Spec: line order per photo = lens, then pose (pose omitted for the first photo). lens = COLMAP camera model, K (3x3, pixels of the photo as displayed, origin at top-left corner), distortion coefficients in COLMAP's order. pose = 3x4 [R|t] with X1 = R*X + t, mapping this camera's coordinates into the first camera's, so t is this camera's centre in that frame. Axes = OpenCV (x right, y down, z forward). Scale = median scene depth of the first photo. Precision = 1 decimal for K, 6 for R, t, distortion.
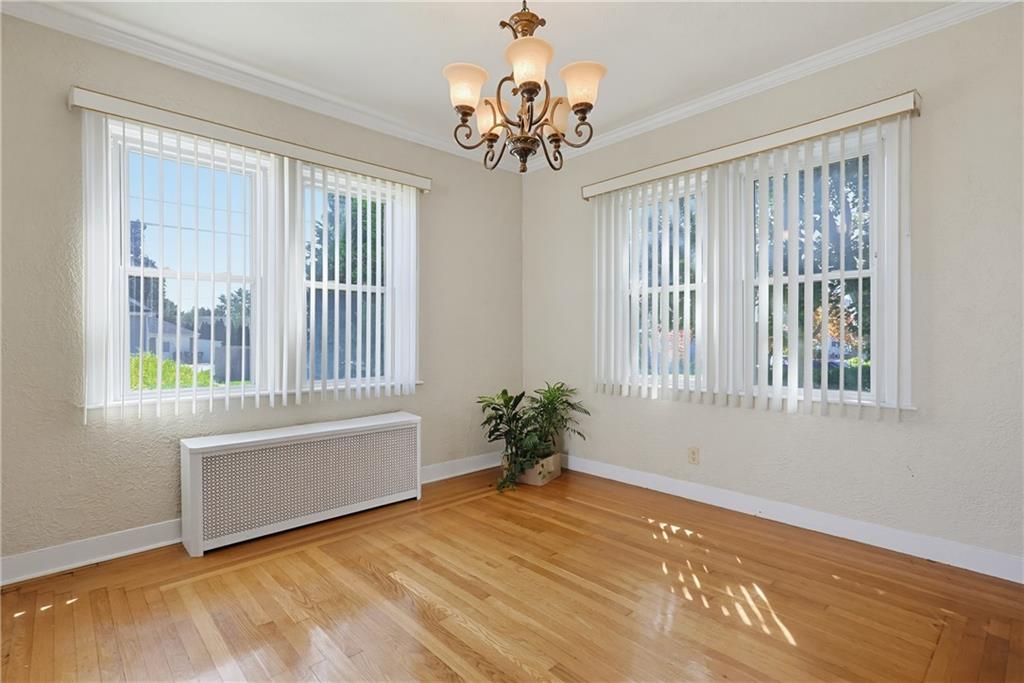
lens RADIAL K [[484.3, 0, 512.4], [0, 484.3, 339.0], [0, 0, 1]] dist [0.018083, -0.000131]
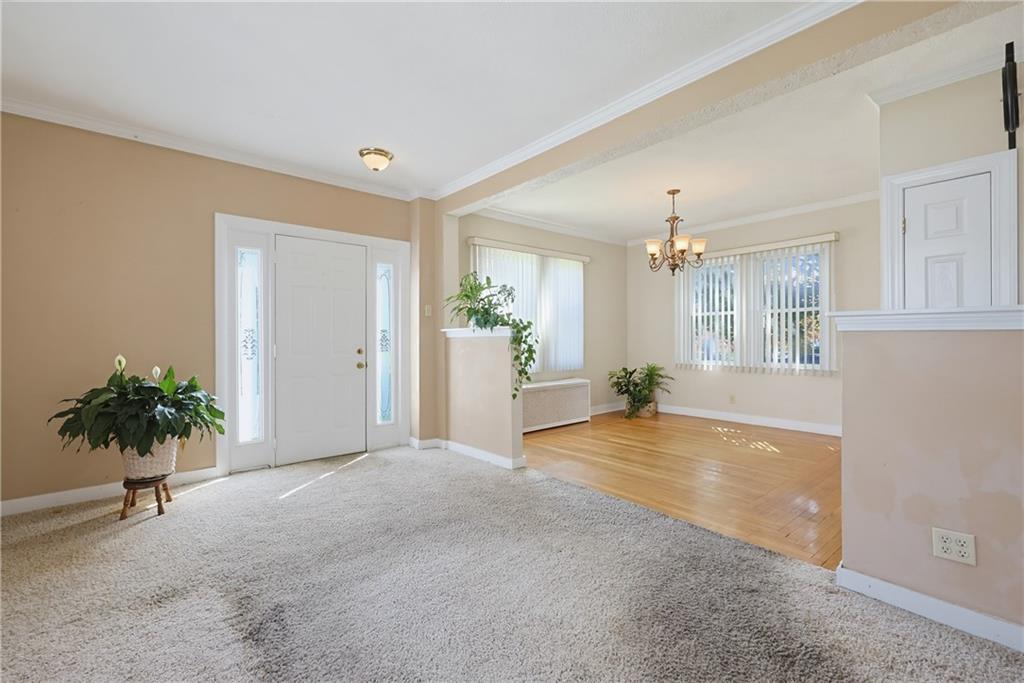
lens RADIAL K [[442.4, 0, 516.5], [0, 442.4, 339.2], [0, 0, 1]] dist [0.000017, -0.000104]
pose [[0.999005, -0.003456, -0.044465, -0.389282], [0.003482, 0.999994, 0.000504, -0.004522], [0.044463, -0.000658, 0.999011, -0.766688]]
